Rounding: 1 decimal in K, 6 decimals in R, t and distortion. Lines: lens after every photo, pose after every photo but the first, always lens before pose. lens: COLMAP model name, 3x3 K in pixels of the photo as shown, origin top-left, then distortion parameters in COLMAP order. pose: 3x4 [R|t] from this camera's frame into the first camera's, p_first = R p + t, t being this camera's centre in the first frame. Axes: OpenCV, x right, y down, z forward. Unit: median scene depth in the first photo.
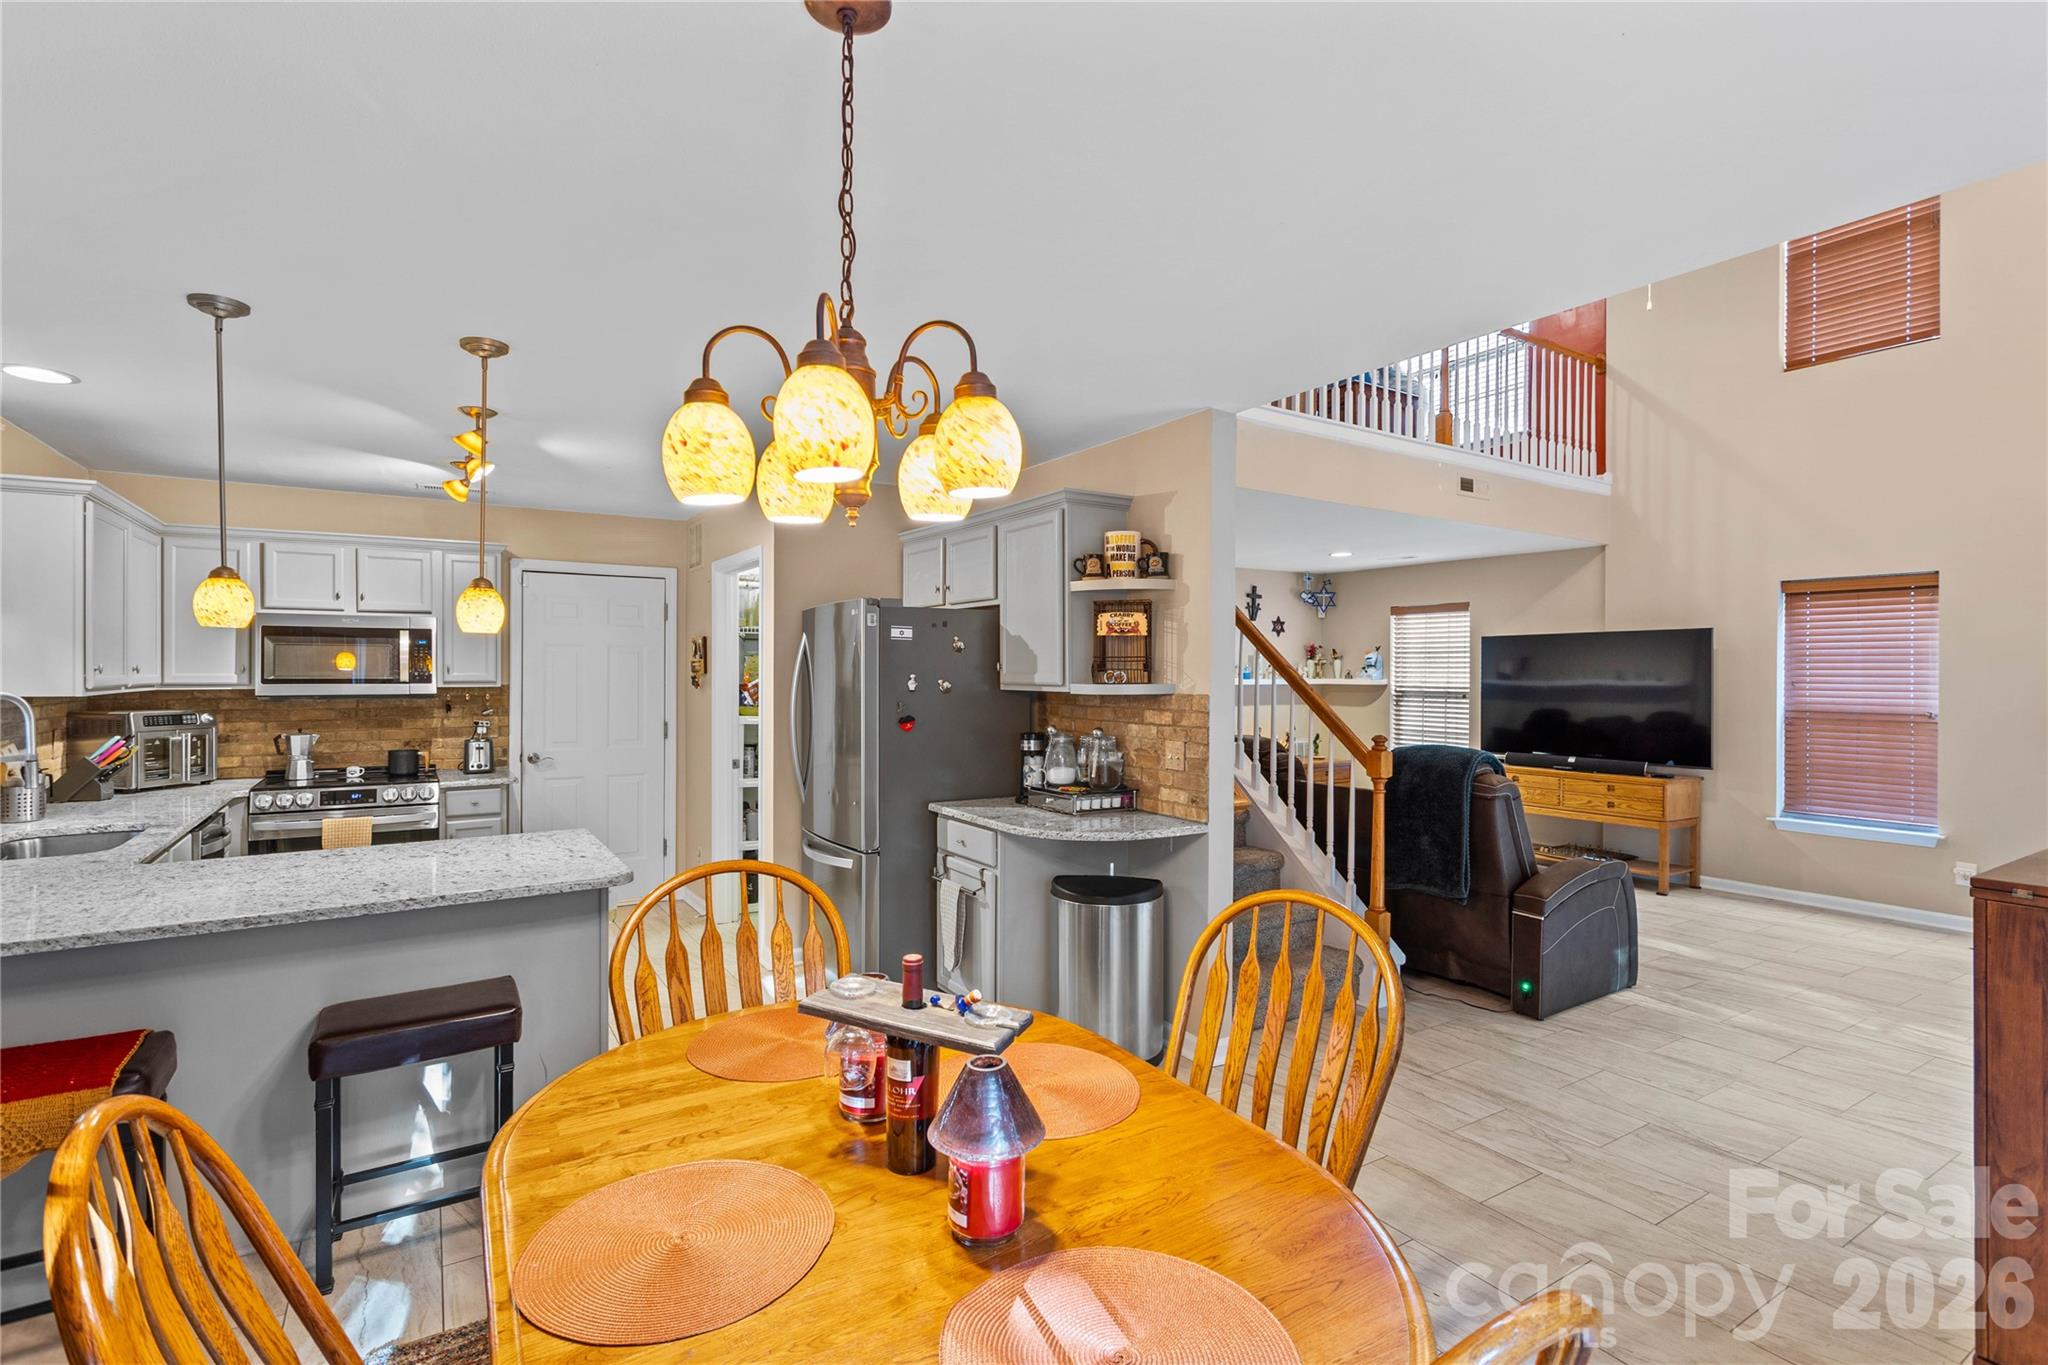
lens RADIAL K [[960.7, 0, 1033.2], [0, 960.7, 666.9], [0, 0, 1]] dist [0.000296, 0.003248]
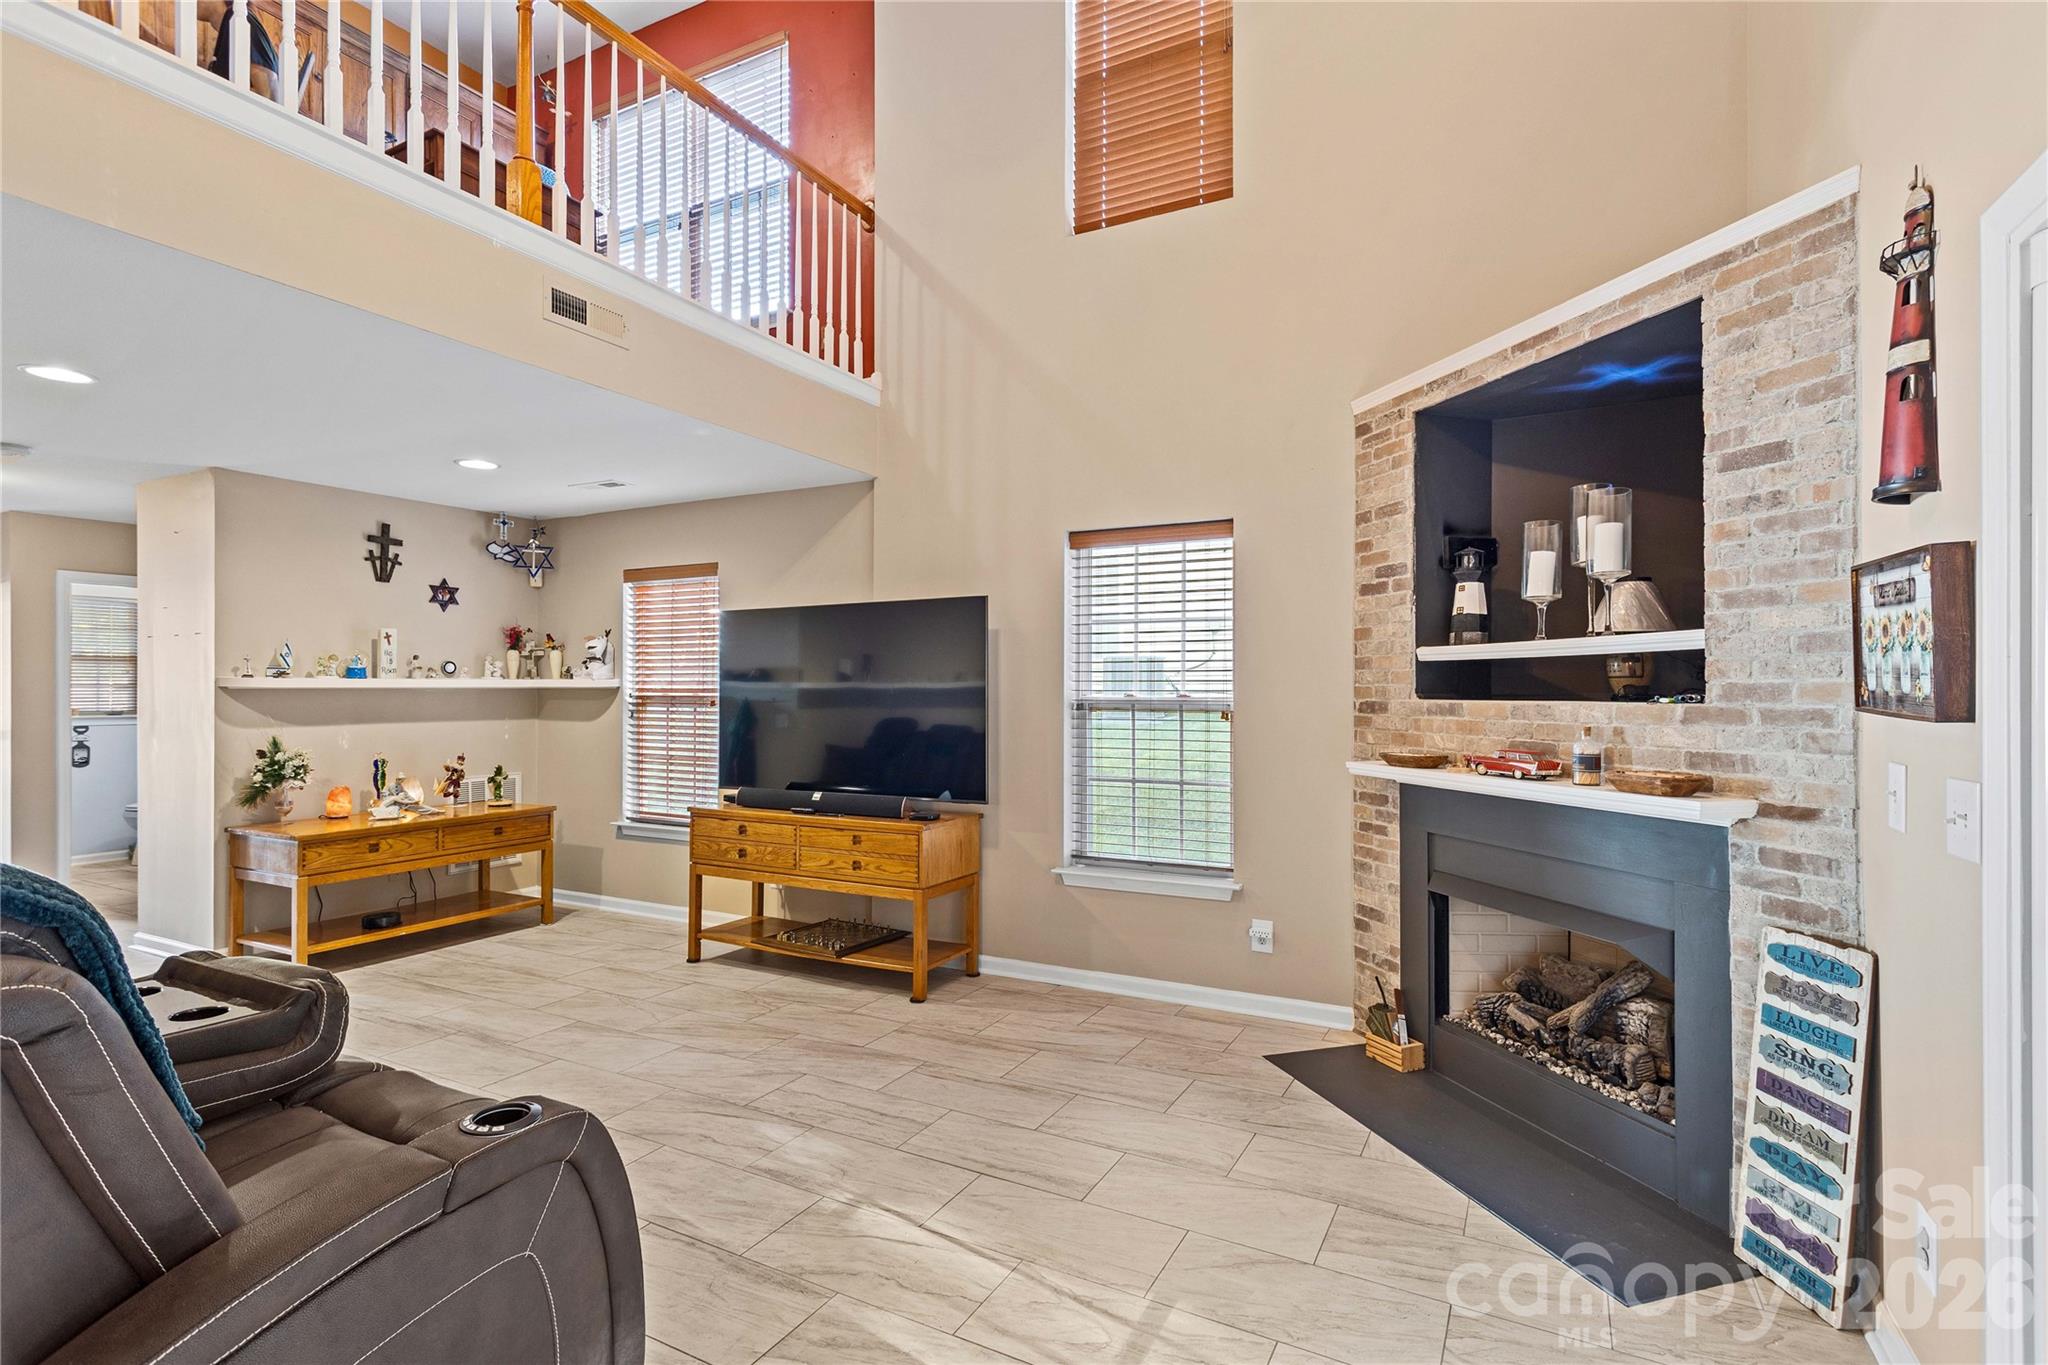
lens RADIAL K [[960.7, 0, 1018.9], [0, 960.7, 680.7], [0, 0, 1]] dist [0.000296, 0.003248]
pose [[0.870807, -0.003103, 0.491615, 0.349375], [0.002052, 0.999994, 0.002676, 0.015965], [-0.491620, -0.001322, 0.870809, 0.353463]]
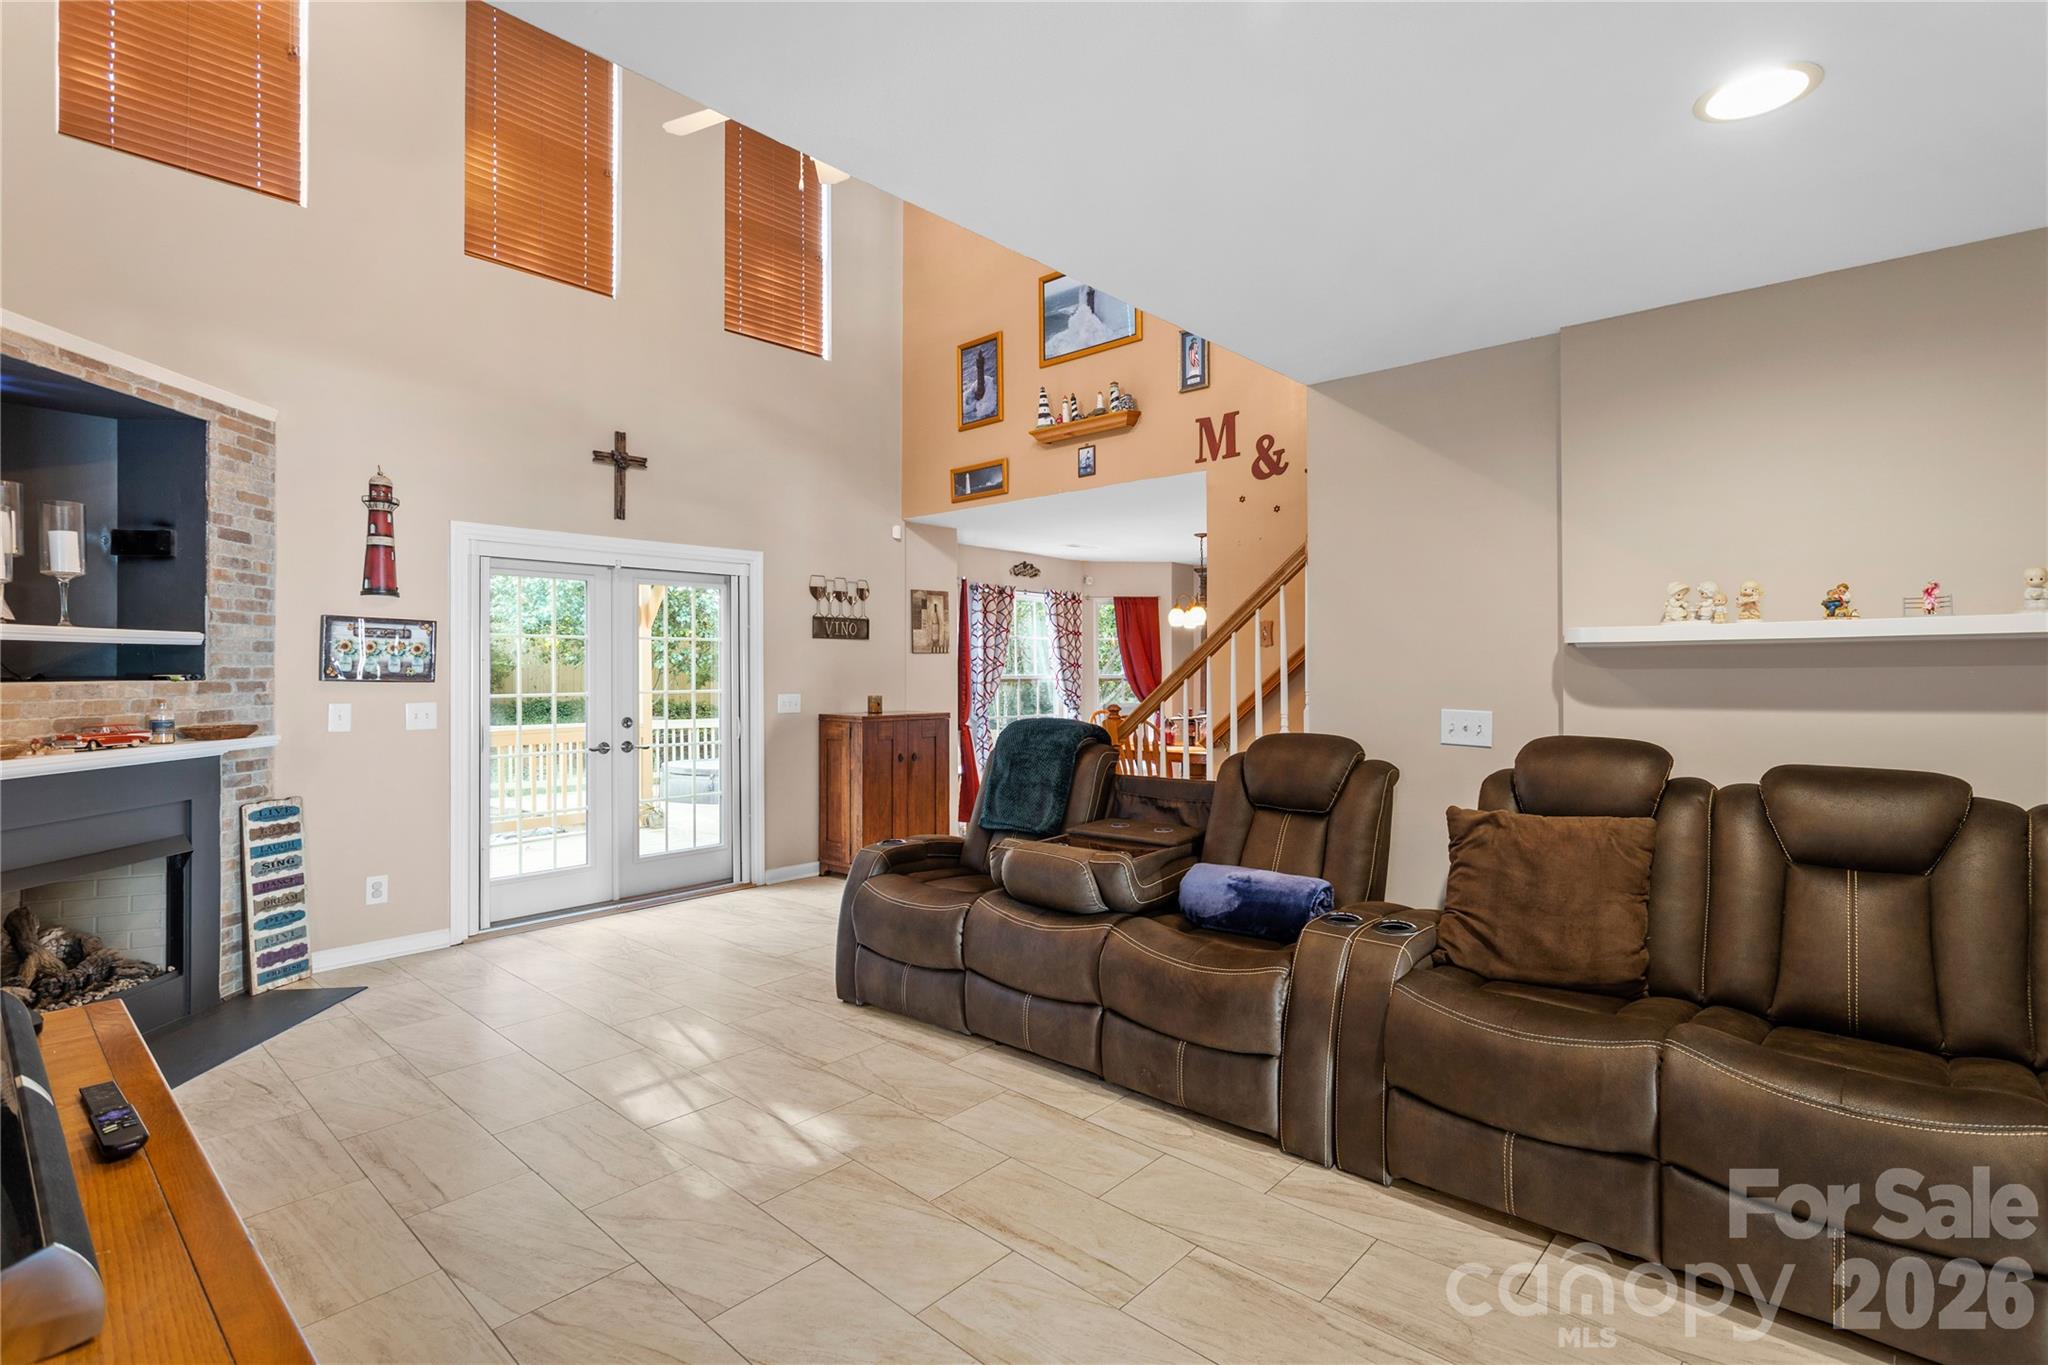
lens RADIAL K [[960.7, 0, 1009.5], [0, 960.7, 666.0], [0, 0, 1]] dist [0.000296, 0.003248]
pose [[-0.968483, -0.006096, -0.249003, 0.429270], [-0.002187, 0.999870, -0.015973, 0.025239], [0.249068, -0.014925, -0.968371, 1.169987]]
